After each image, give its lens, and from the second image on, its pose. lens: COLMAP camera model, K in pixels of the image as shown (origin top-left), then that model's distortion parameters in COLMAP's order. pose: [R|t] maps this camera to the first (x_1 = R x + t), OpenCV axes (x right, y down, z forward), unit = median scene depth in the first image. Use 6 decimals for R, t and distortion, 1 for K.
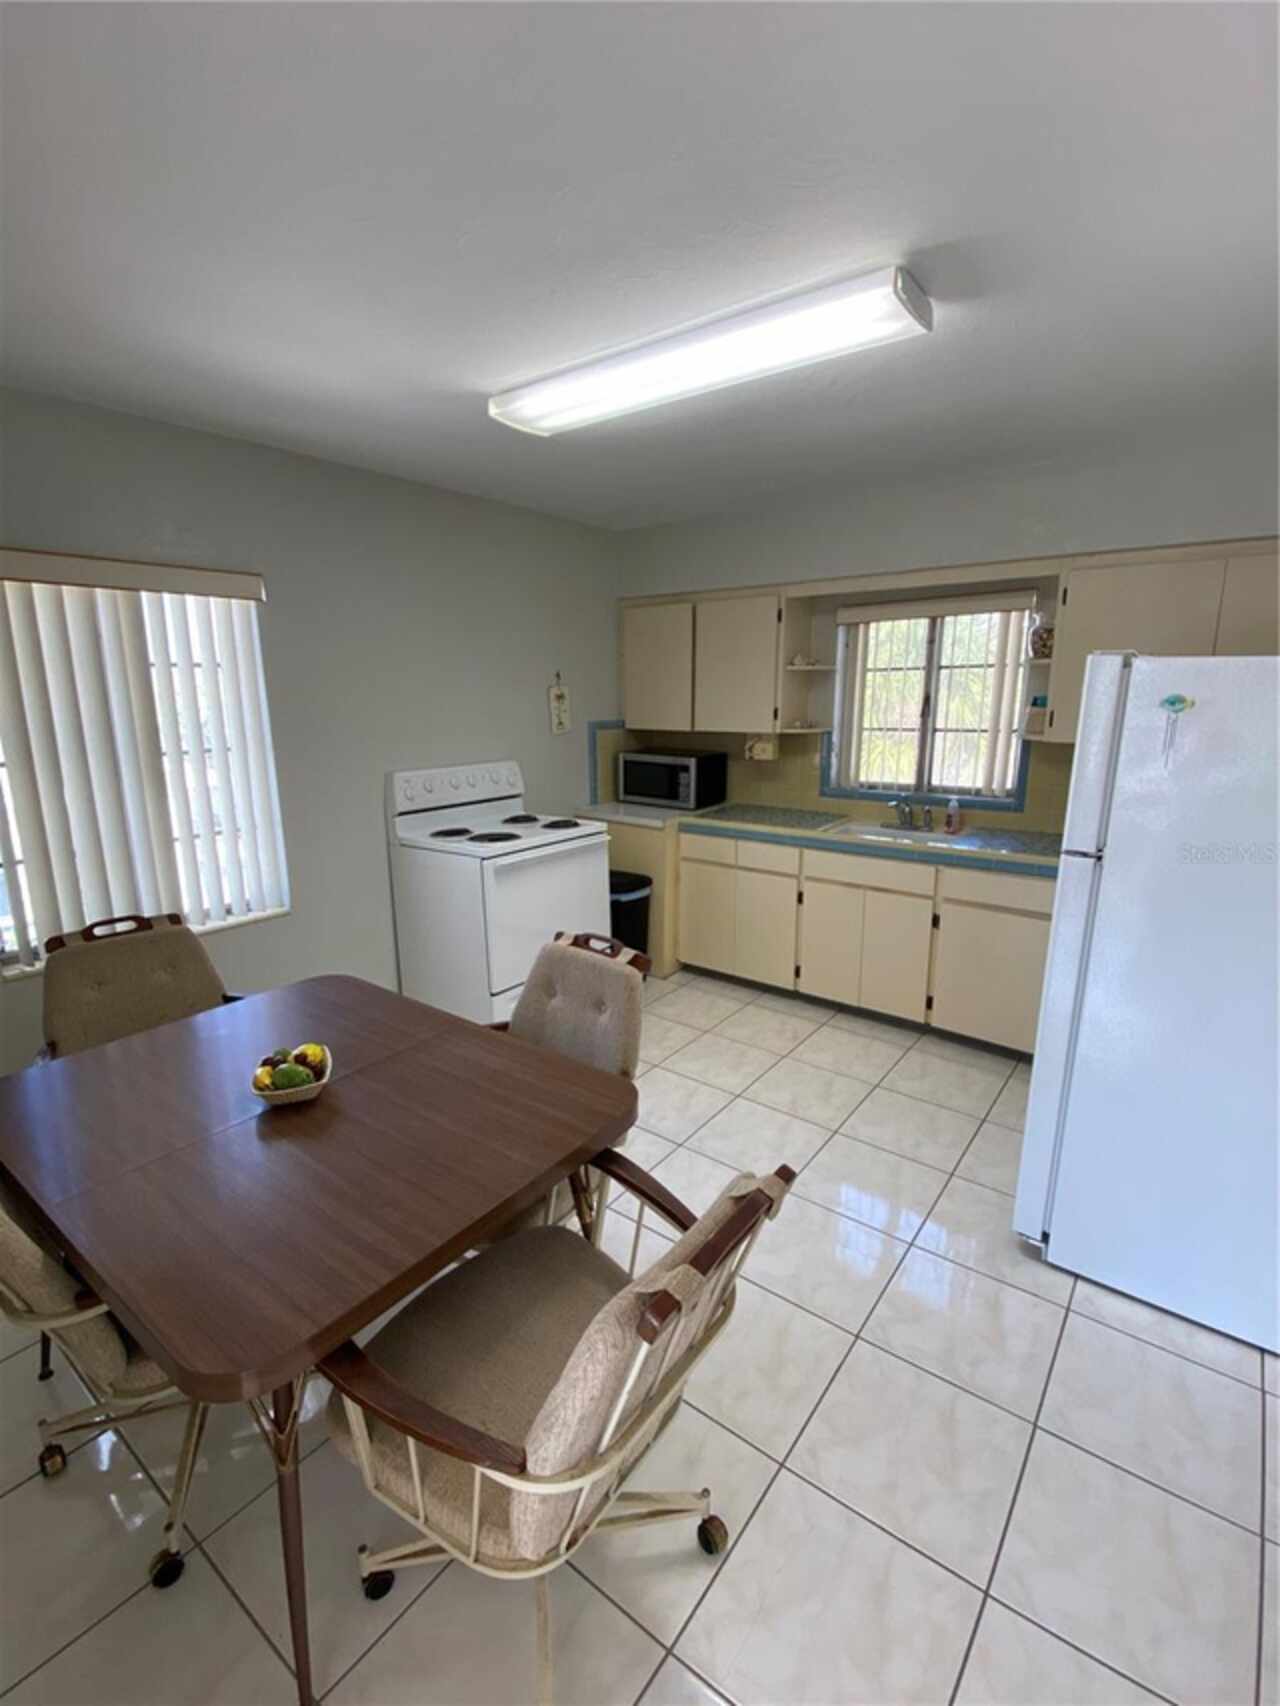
lens RADIAL K [[773.3, 0, 640.0], [0, 773.3, 853.0], [0, 0, 1]] dist [0.101811, -0.000243]
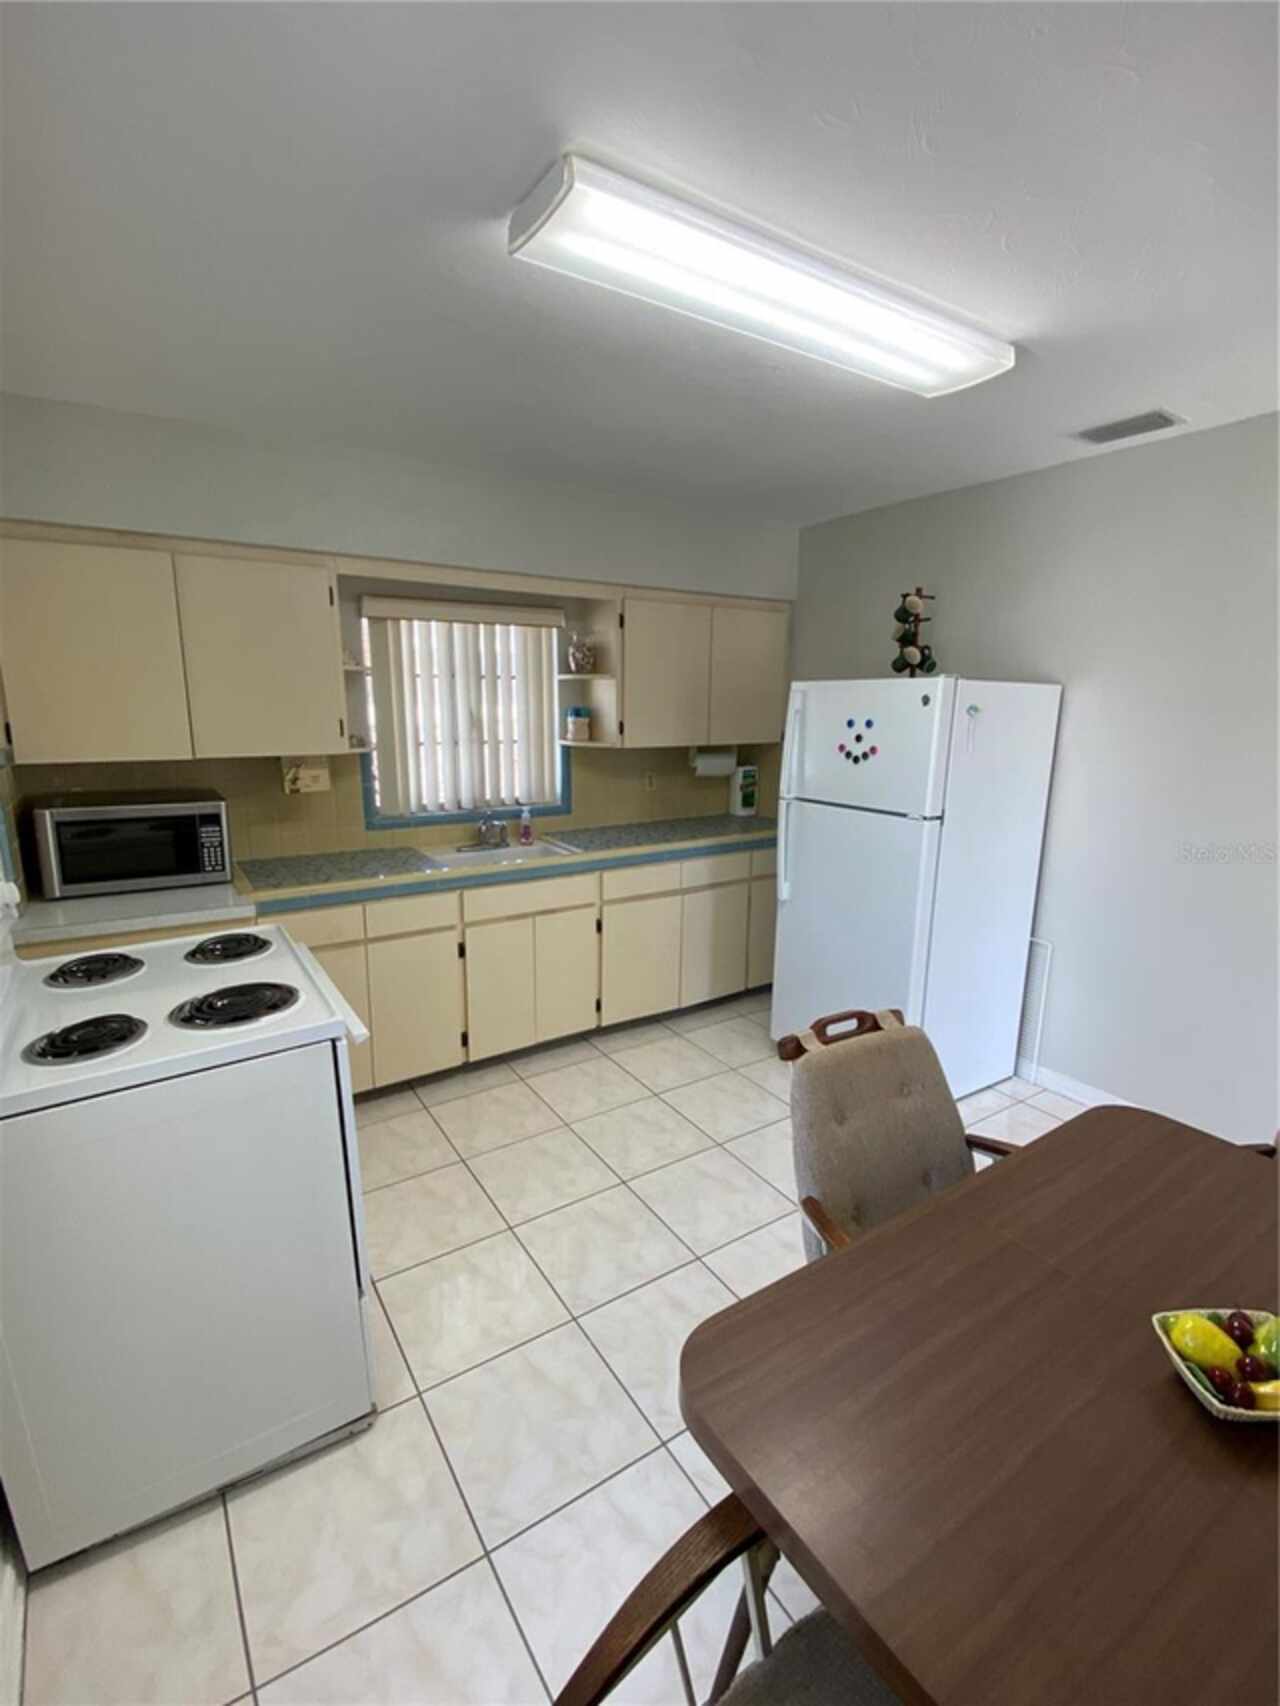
lens RADIAL K [[773.3, 0, 640.0], [0, 773.3, 853.0], [0, 0, 1]] dist [0.101811, -0.000243]
pose [[0.340574, -0.180105, 0.922806, -0.452751], [0.190999, 0.974270, 0.119658, -0.101114], [-0.920613, 0.135503, 0.366211, 0.489367]]
